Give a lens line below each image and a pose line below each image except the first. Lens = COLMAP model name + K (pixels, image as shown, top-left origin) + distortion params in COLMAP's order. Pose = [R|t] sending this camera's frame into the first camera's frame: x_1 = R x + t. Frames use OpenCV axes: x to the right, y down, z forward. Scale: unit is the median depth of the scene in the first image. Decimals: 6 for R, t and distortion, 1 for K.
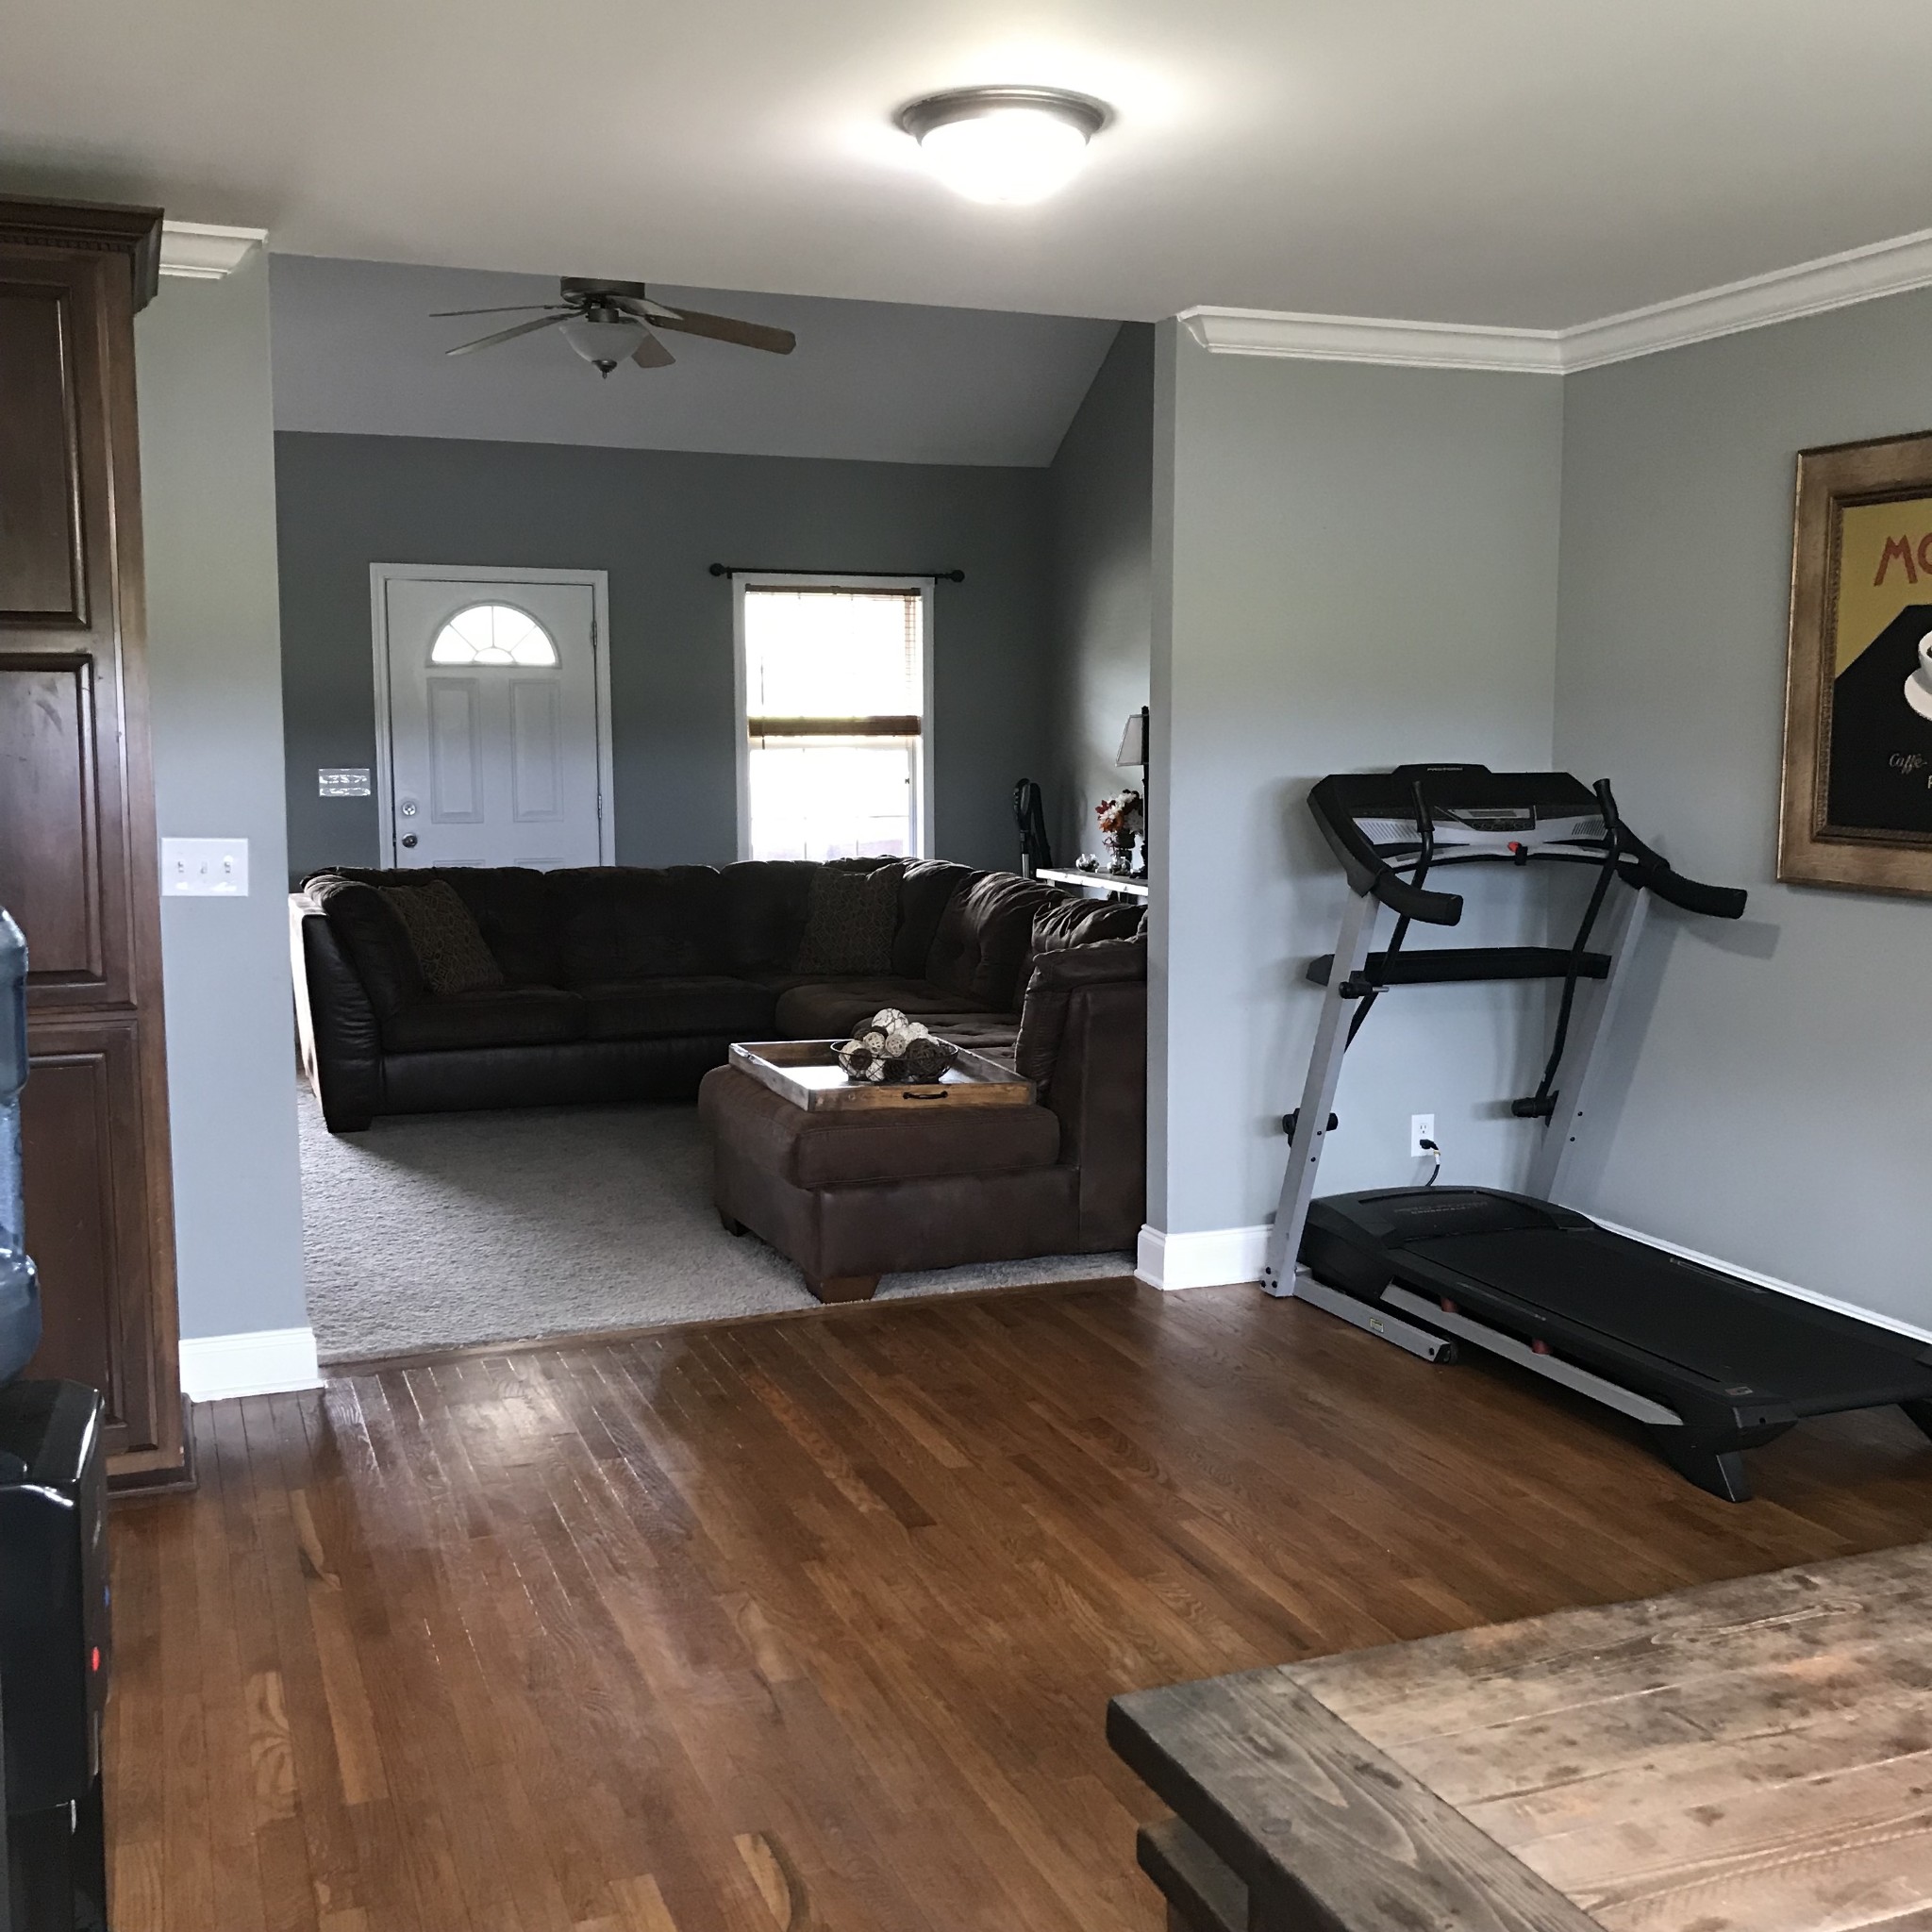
lens RADIAL K [[2131.2, 0, 966.0], [0, 2131.2, 966.0], [0, 0, 1]] dist [0.075702, -0.293843]
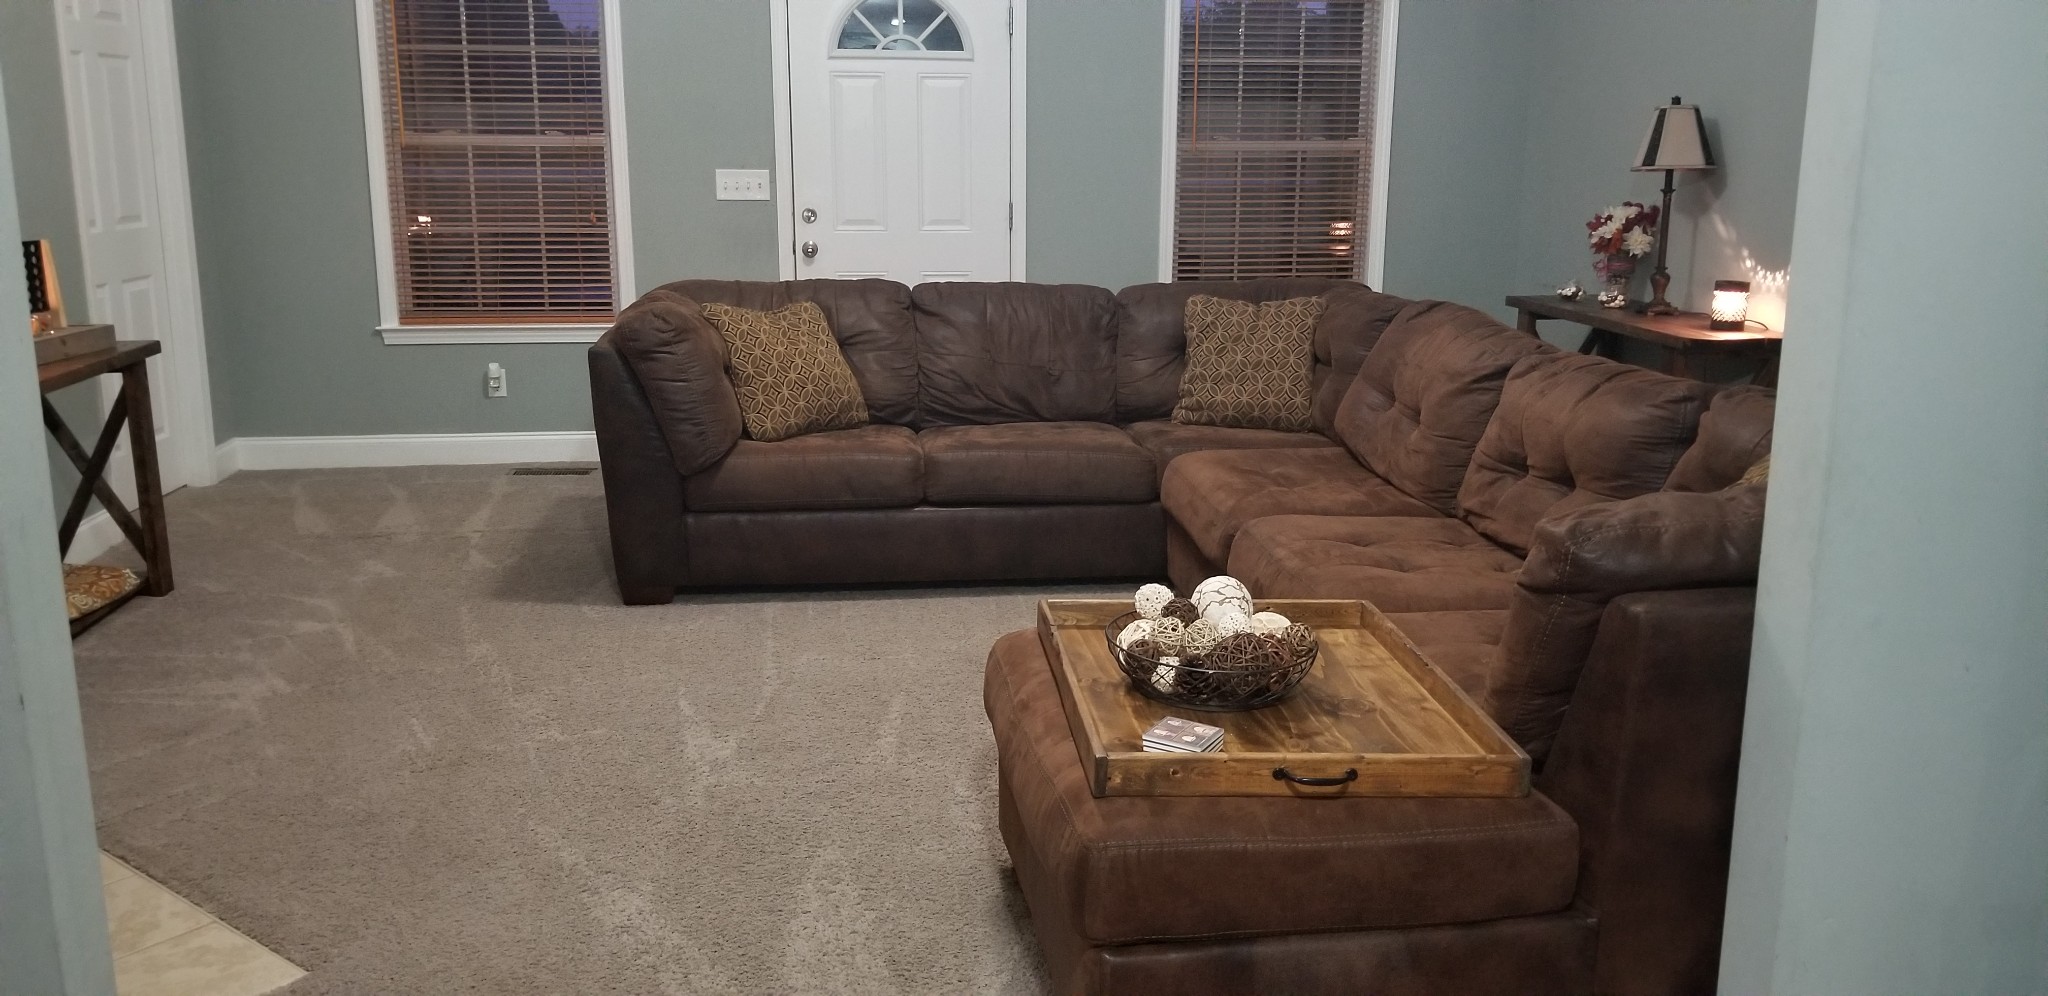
lens RADIAL K [[1632.4, 0, 1024.0], [0, 1632.4, 498.0], [0, 0, 1]] dist [-0.002063, -0.001470]
pose [[0.970579, 0.052655, -0.234956, 0.003586], [-0.028682, 0.994131, 0.104308, -0.051536], [0.239069, -0.094500, 0.966393, 0.593134]]
